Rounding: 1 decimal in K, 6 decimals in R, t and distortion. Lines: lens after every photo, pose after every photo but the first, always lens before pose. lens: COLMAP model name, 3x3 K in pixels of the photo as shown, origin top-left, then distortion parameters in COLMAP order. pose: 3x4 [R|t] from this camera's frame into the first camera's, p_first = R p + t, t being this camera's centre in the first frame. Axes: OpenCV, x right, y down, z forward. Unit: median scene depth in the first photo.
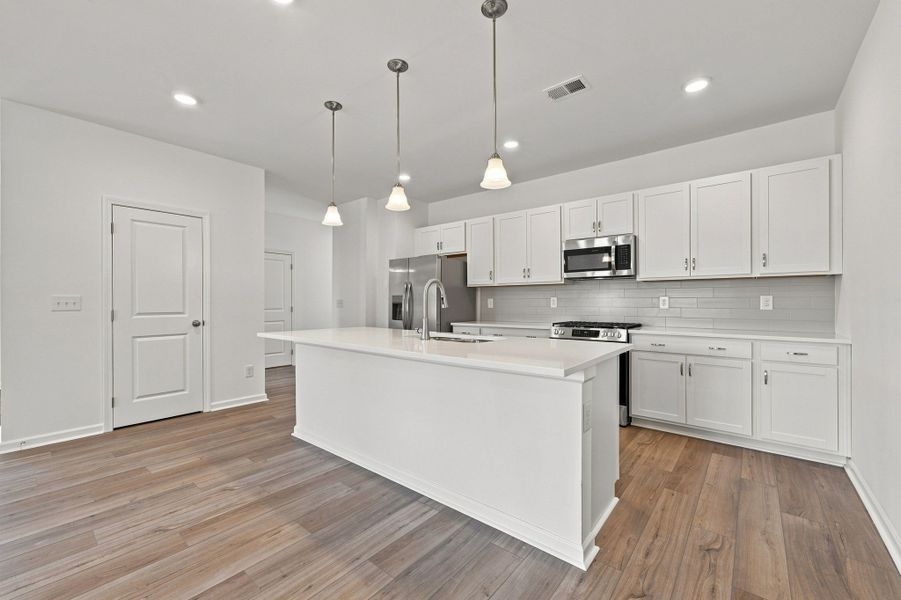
lens RADIAL K [[374.1, 0, 447.3], [0, 374.1, 296.9], [0, 0, 1]] dist [0.000479, 0.000344]
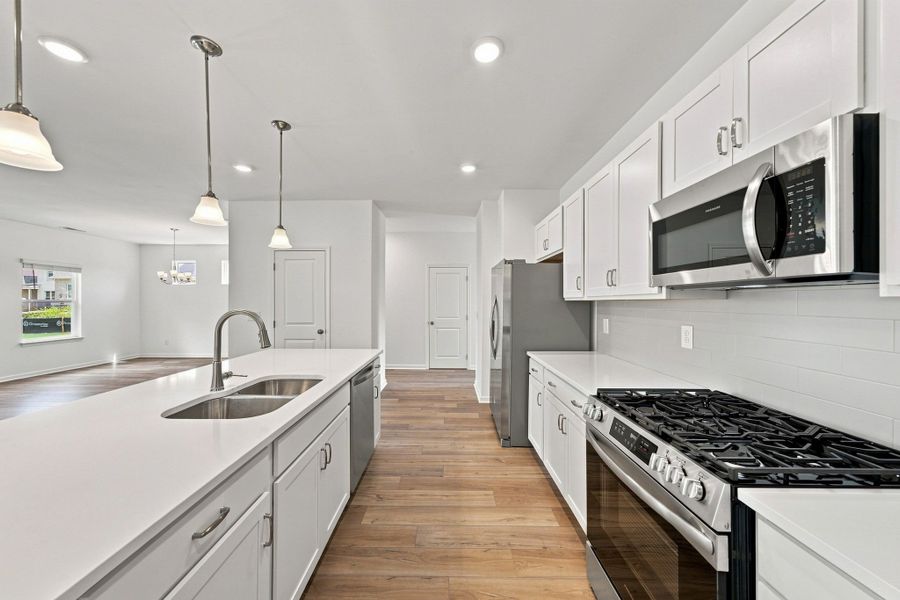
lens RADIAL K [[316.2, 0, 439.3], [0, 316.2, 293.4], [0, 0, 1]] dist [0.010010, 0.000025]
pose [[0.622673, -0.018087, -0.782273, 0.501469], [0.008419, 0.999830, -0.016415, -0.044597], [0.782437, 0.003635, 0.622719, 0.655850]]
